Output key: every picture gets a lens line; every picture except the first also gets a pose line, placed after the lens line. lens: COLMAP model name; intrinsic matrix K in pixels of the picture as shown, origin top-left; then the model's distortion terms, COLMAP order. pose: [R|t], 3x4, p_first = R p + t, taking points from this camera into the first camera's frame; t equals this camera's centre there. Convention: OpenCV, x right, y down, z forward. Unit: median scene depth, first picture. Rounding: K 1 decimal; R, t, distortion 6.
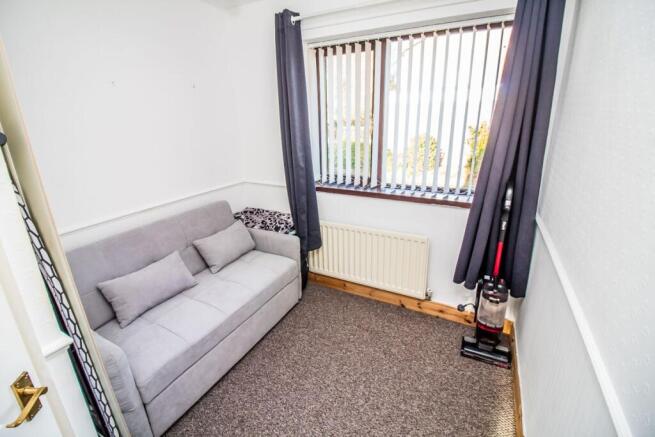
lens RADIAL K [[313.8, 0, 327.3], [0, 313.8, 214.9], [0, 0, 1]] dist [-0.001381, -0.000590]
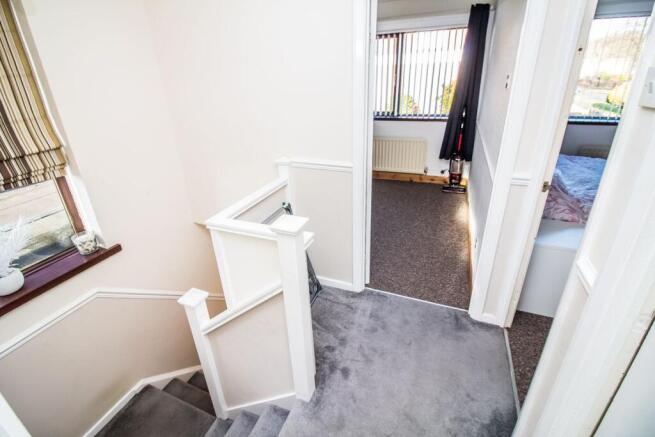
lens RADIAL K [[313.8, 0, 330.9], [0, 313.8, 216.6], [0, 0, 1]] dist [-0.001381, -0.000590]
pose [[0.994501, -0.044982, 0.094574, -0.488281], [0.034481, 0.993347, 0.109875, 0.319246], [-0.098887, -0.106010, 0.989436, -0.954555]]
